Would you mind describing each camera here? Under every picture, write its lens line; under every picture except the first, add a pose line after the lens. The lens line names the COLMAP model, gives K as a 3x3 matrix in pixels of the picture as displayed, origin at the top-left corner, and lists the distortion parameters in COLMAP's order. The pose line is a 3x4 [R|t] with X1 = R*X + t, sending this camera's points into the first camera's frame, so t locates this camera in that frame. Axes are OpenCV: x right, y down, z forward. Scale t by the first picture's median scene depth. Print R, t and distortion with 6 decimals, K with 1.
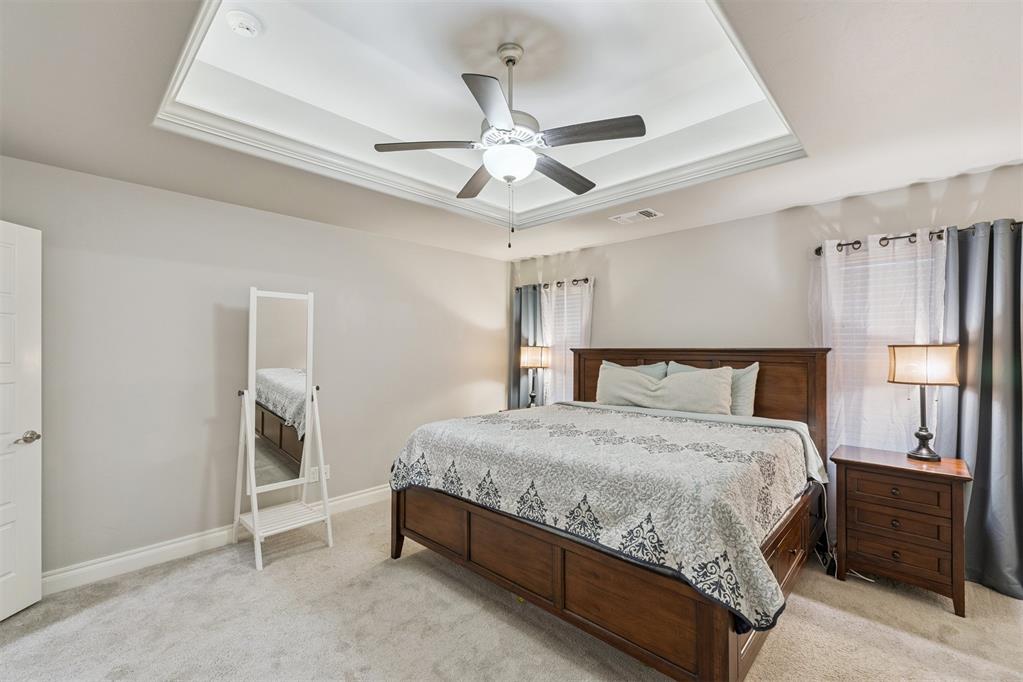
lens RADIAL K [[436.0, 0, 512.0], [0, 436.0, 355.7], [0, 0, 1]] dist [0.002407, 0.000331]
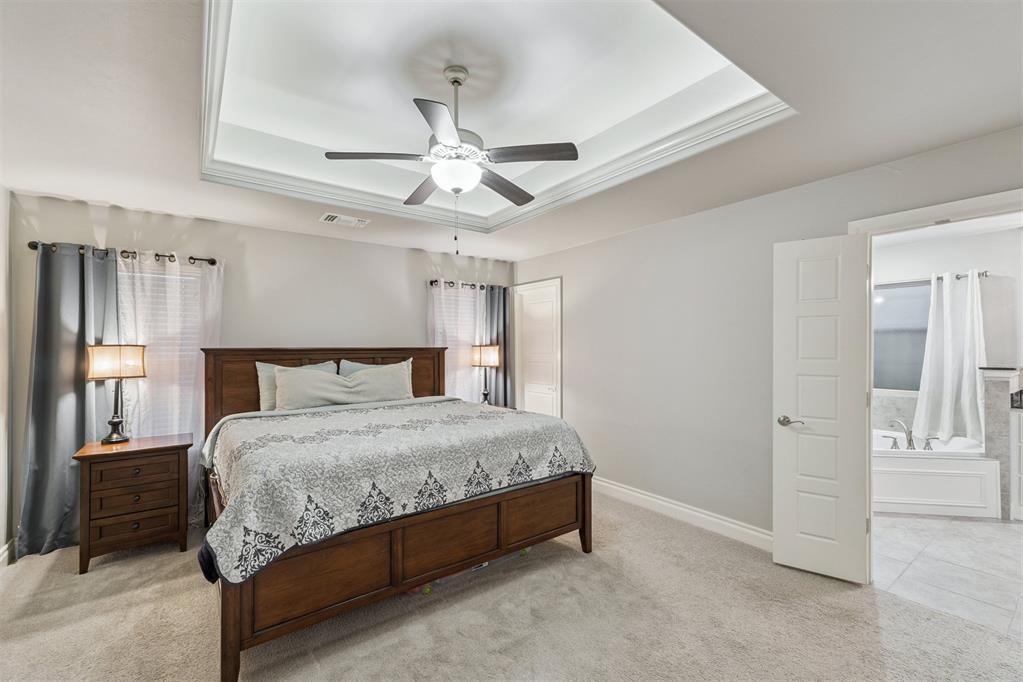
lens RADIAL K [[430.6, 0, 511.5], [0, 430.6, 353.2], [0, 0, 1]] dist [0.002787, 0.000574]
pose [[0.172933, -0.014123, 0.984832, -0.847271], [0.018717, 0.999764, 0.011051, -0.009715], [-0.984756, 0.016523, 0.173157, 0.560045]]
